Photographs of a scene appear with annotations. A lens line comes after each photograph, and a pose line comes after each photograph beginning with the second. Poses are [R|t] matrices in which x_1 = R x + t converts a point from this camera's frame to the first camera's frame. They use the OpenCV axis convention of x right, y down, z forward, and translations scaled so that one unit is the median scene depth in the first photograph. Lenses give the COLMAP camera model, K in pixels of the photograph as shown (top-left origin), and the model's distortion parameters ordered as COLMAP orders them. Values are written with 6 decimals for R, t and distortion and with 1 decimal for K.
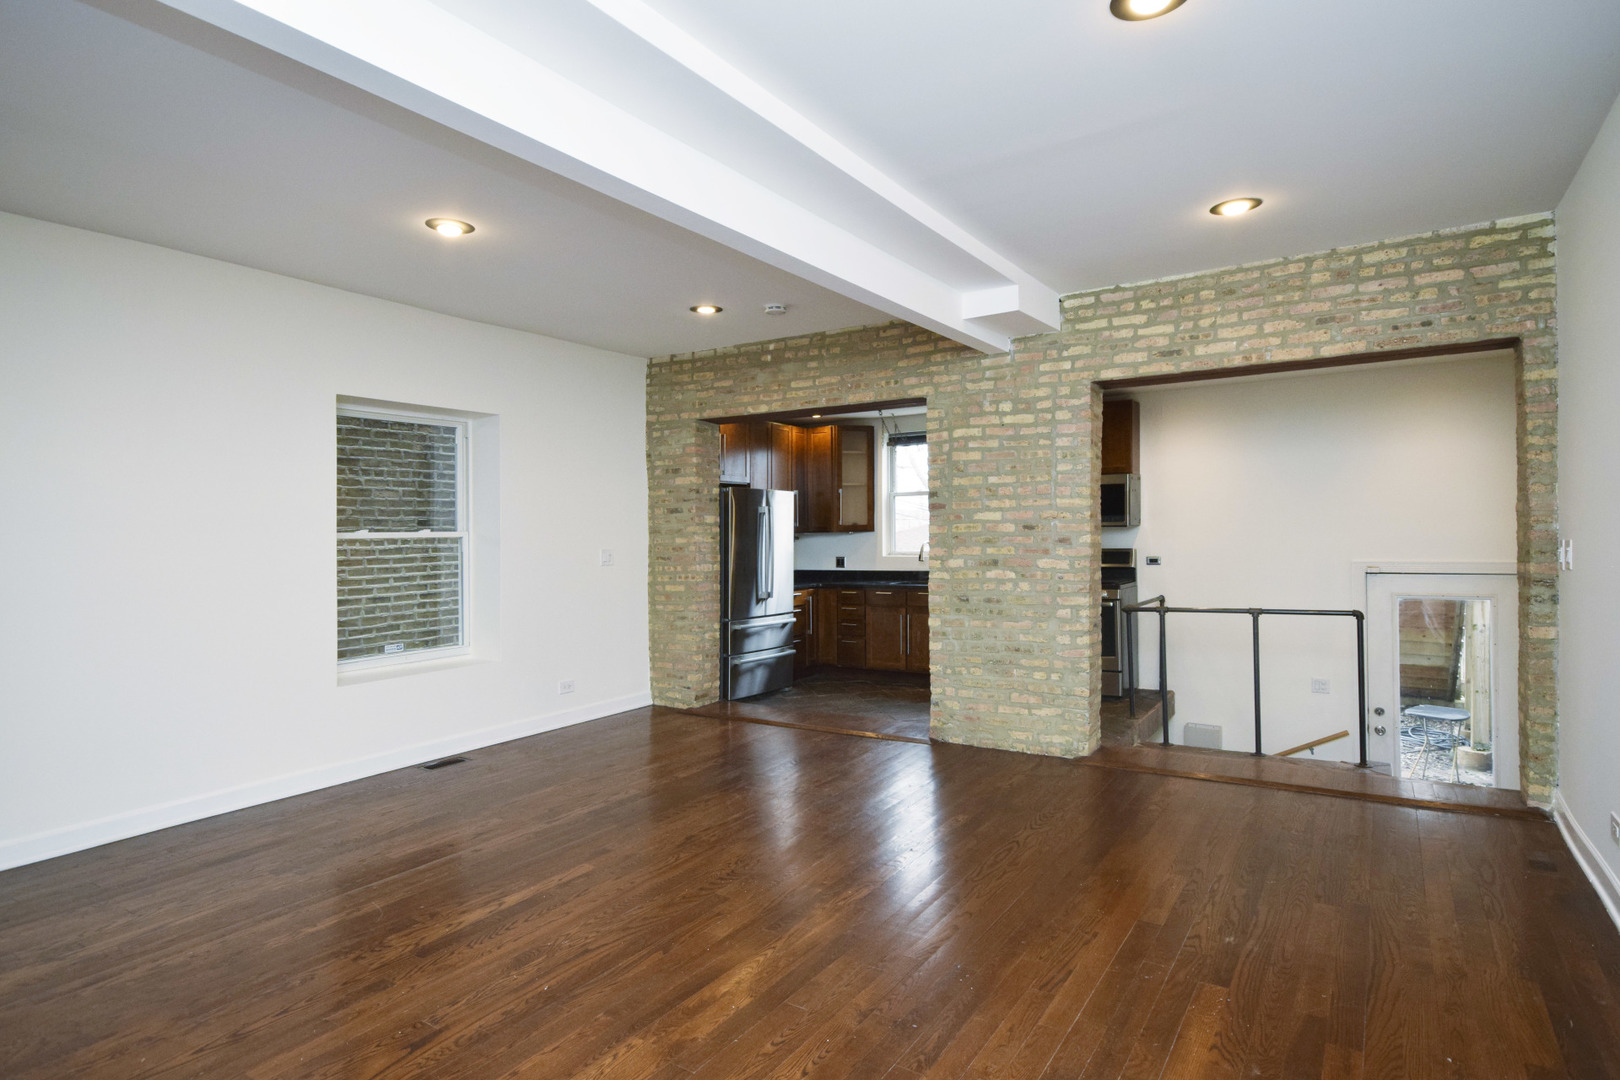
lens RADIAL K [[875.5, 0, 811.8], [0, 875.5, 523.6], [0, 0, 1]] dist [0.004480, -0.000132]
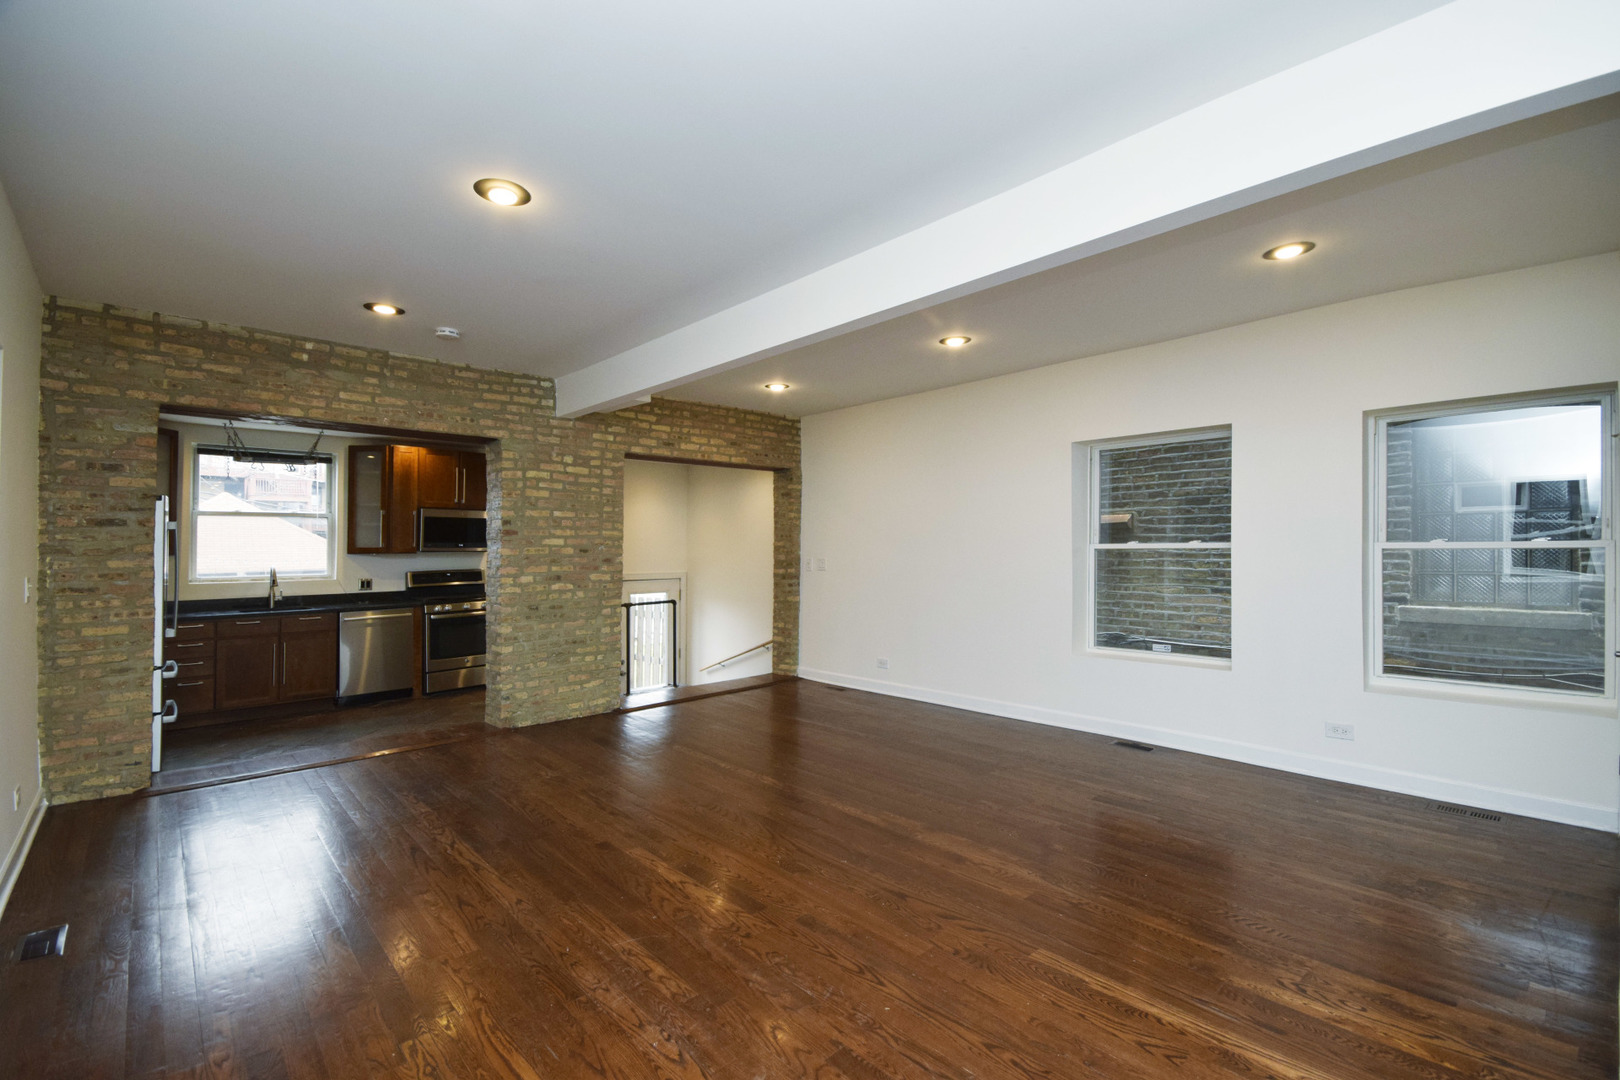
lens RADIAL K [[712.9, 0, 811.8], [0, 712.9, 554.8], [0, 0, 1]] dist [-0.002801, -0.000846]
pose [[0.249063, 0.005551, 0.968471, -0.717669], [-0.008577, 0.999957, -0.003526, 0.010880], [-0.968449, -0.007429, 0.249100, 0.370675]]
